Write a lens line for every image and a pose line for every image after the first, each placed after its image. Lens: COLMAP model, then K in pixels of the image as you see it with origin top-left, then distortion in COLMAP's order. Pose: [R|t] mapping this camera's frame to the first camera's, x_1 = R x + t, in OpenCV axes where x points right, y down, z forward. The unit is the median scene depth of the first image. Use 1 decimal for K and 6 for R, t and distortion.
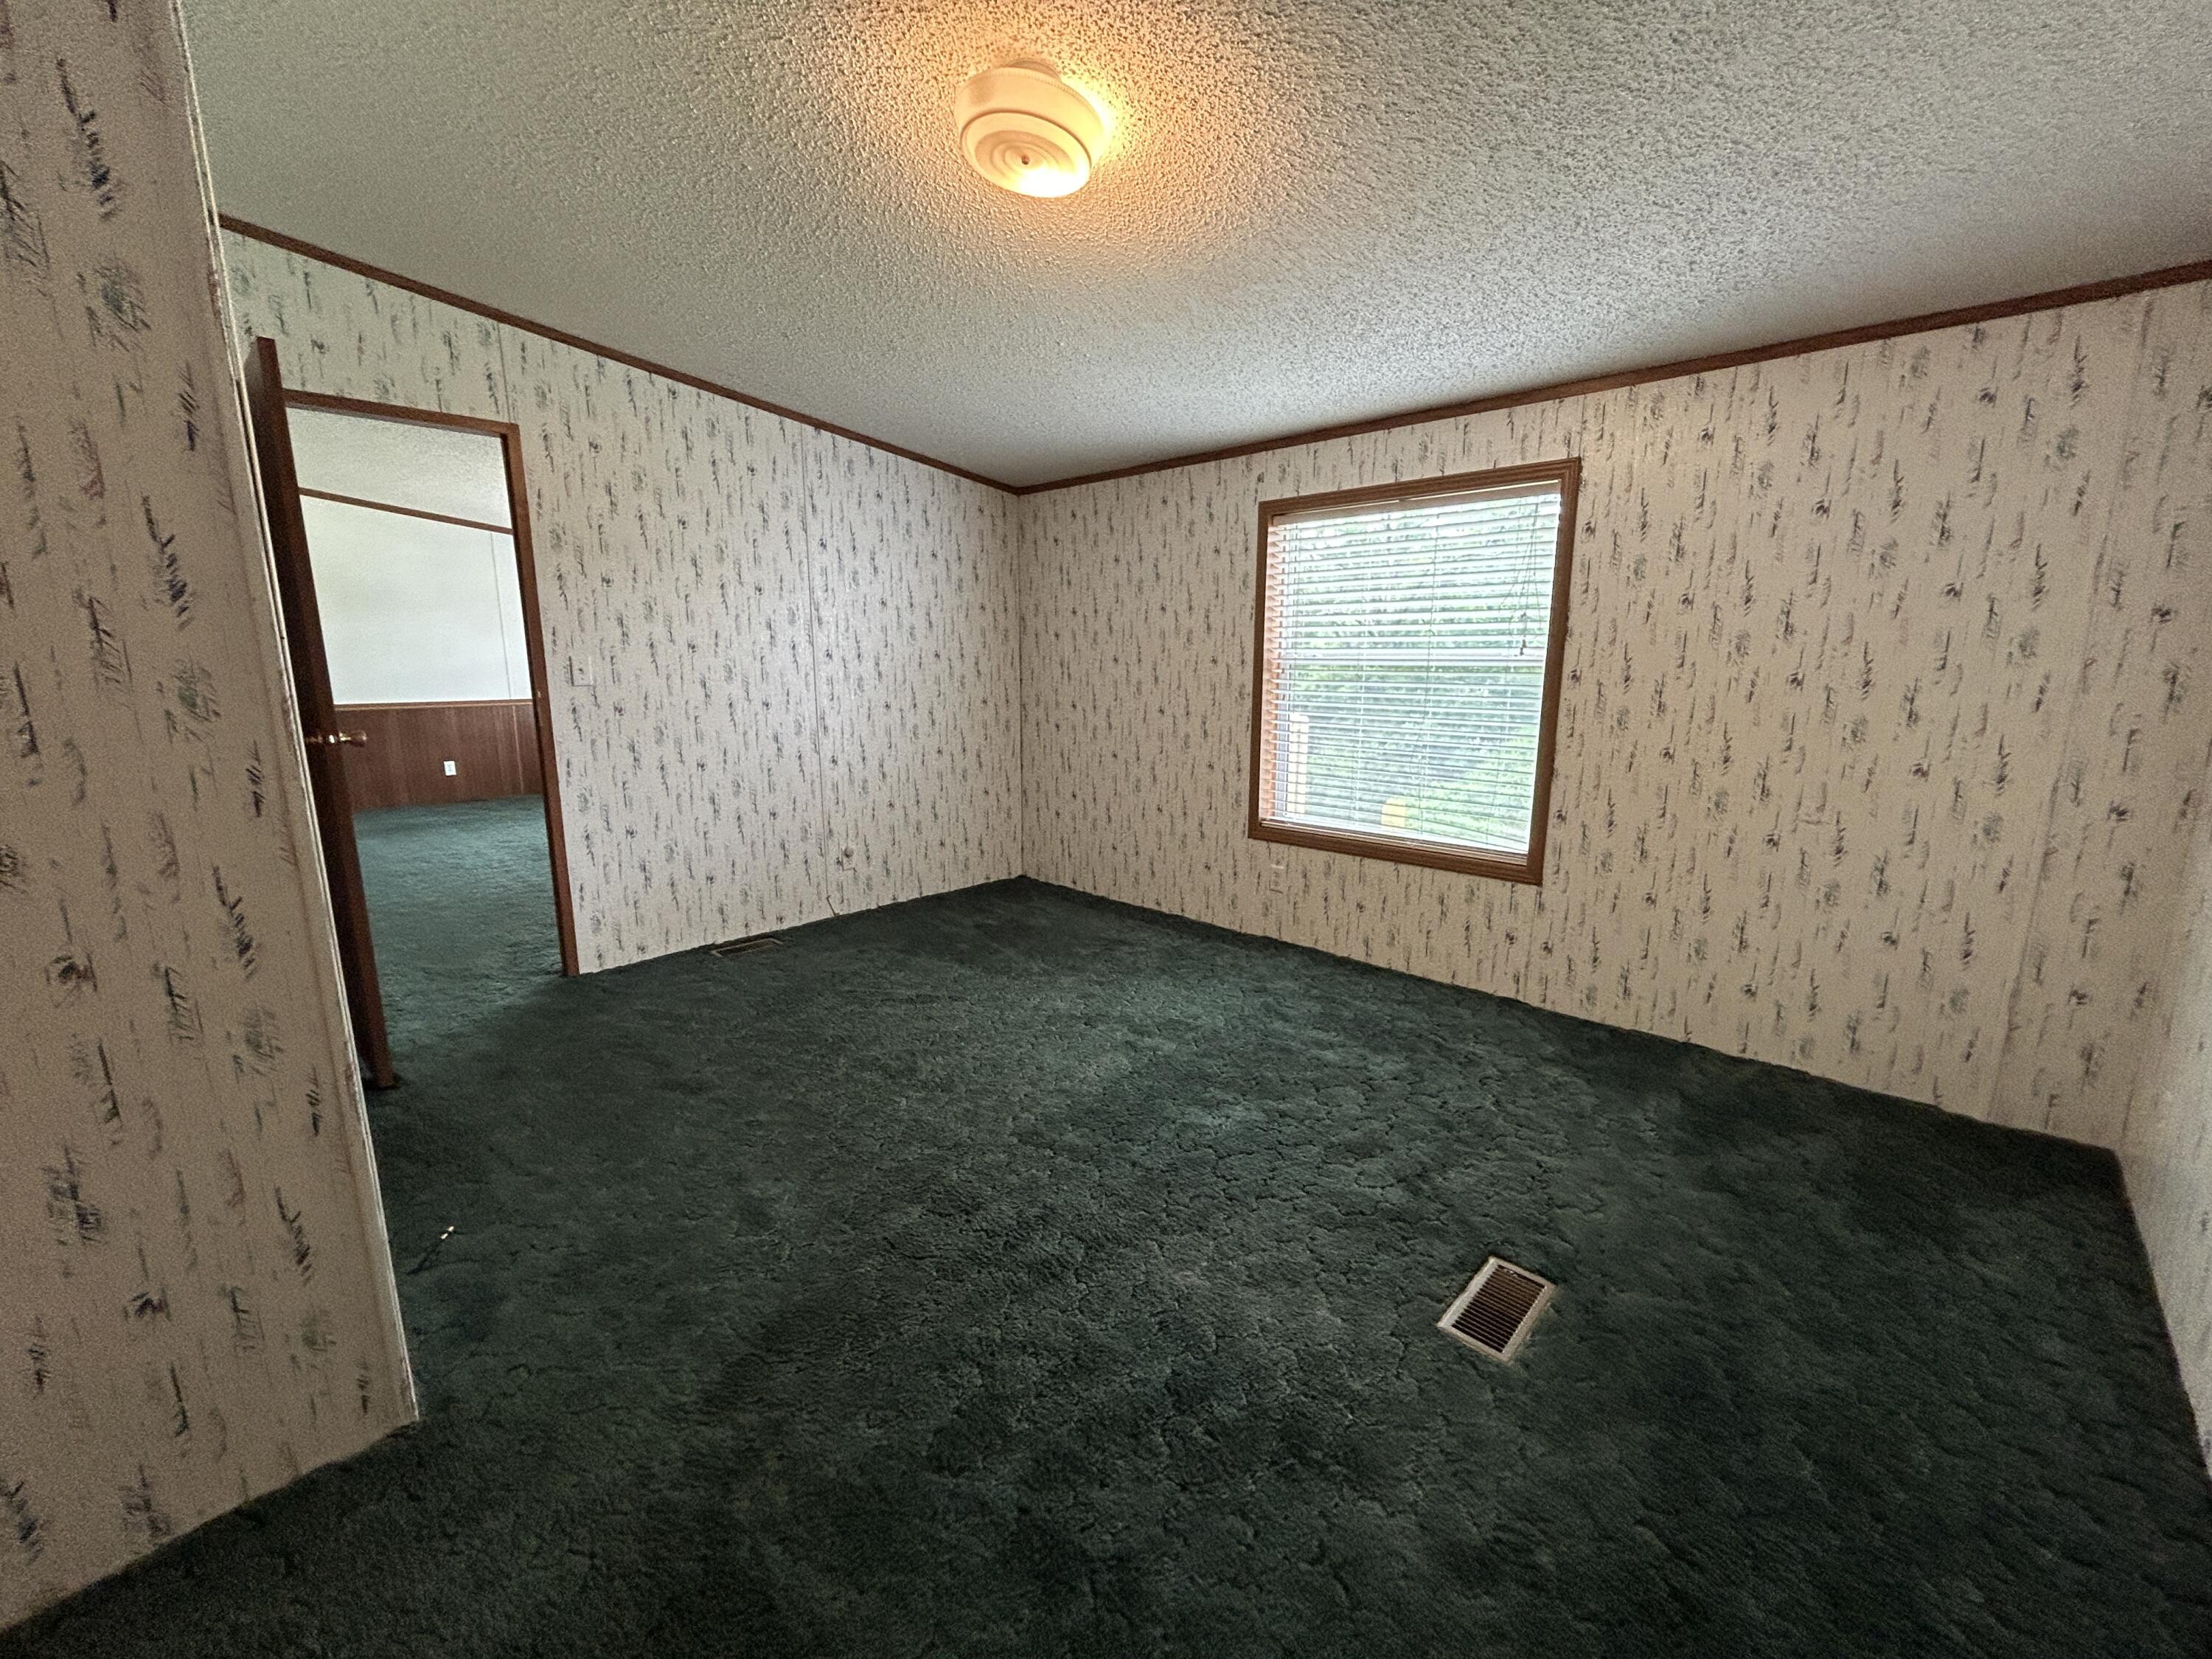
lens RADIAL K [[897.2, 0, 1108.0], [0, 897.2, 822.6], [0, 0, 1]] dist [-0.001575, 0.000357]
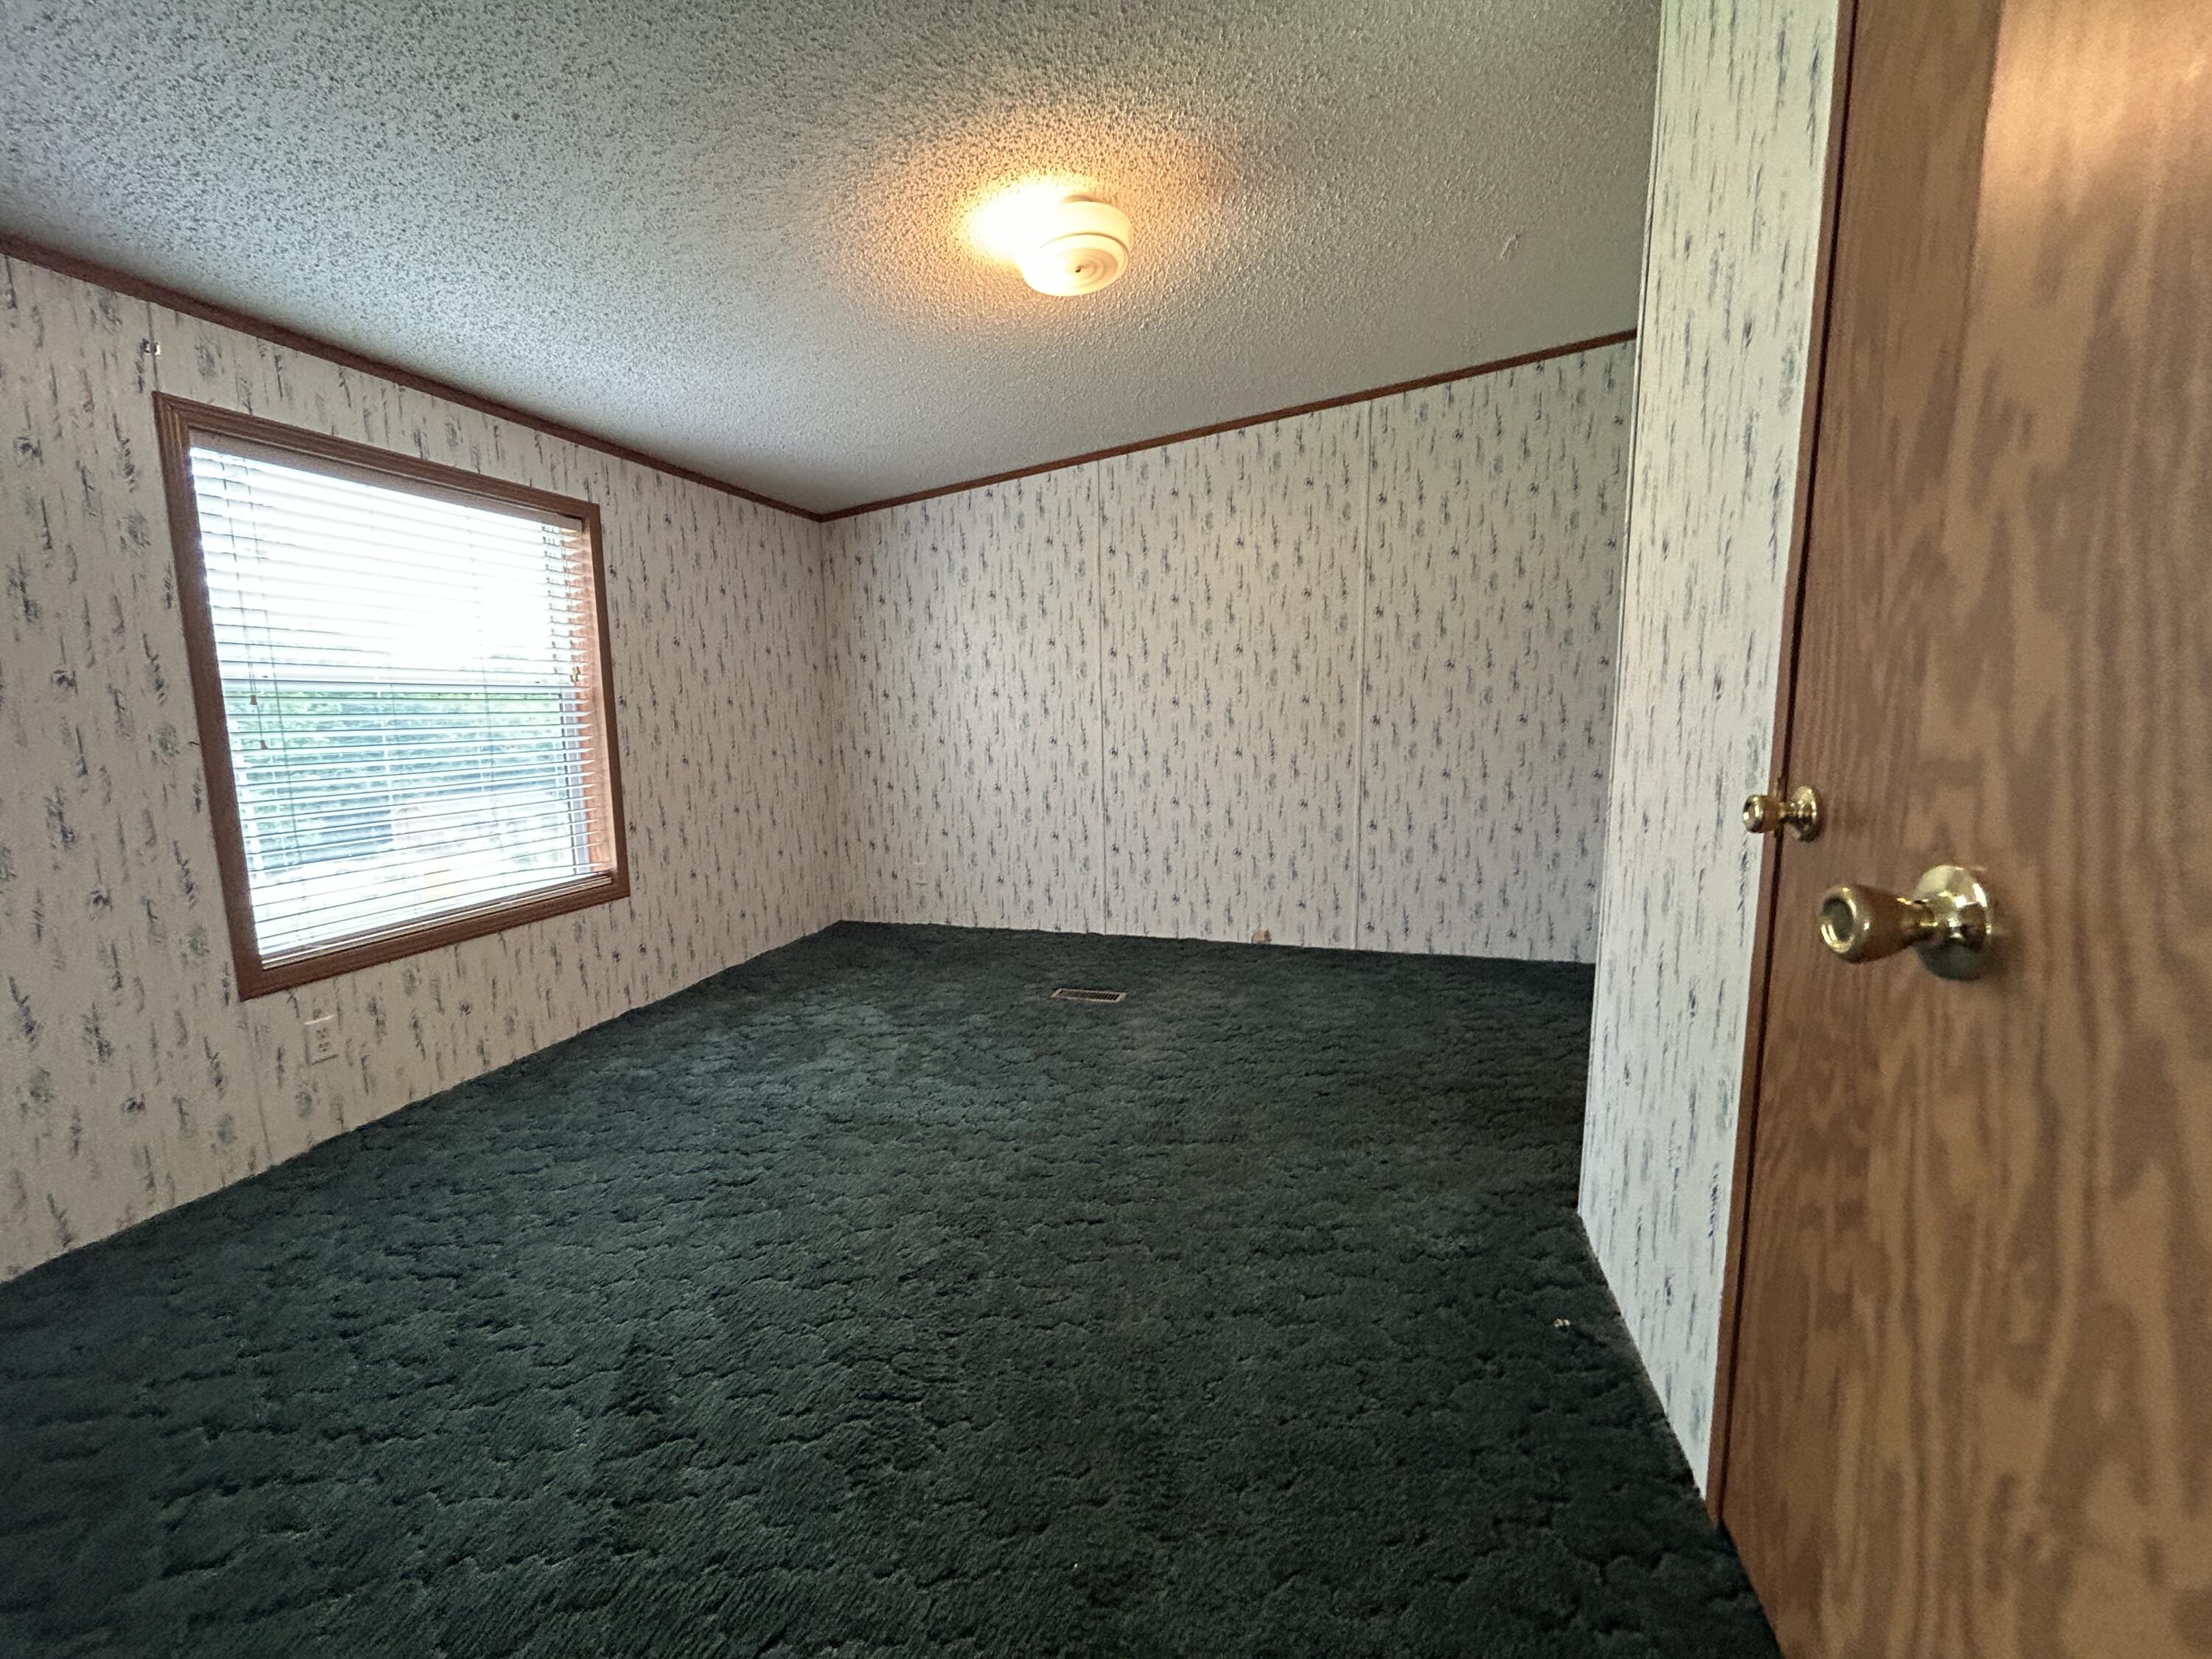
lens RADIAL K [[897.2, 0, 1108.0], [0, 897.2, 822.6], [0, 0, 1]] dist [-0.001575, 0.000357]
pose [[-0.473764, -0.112008, 0.873500, -0.662711], [0.171668, 0.961105, 0.216350, -0.136291], [-0.863758, 0.252451, -0.436109, 0.876833]]
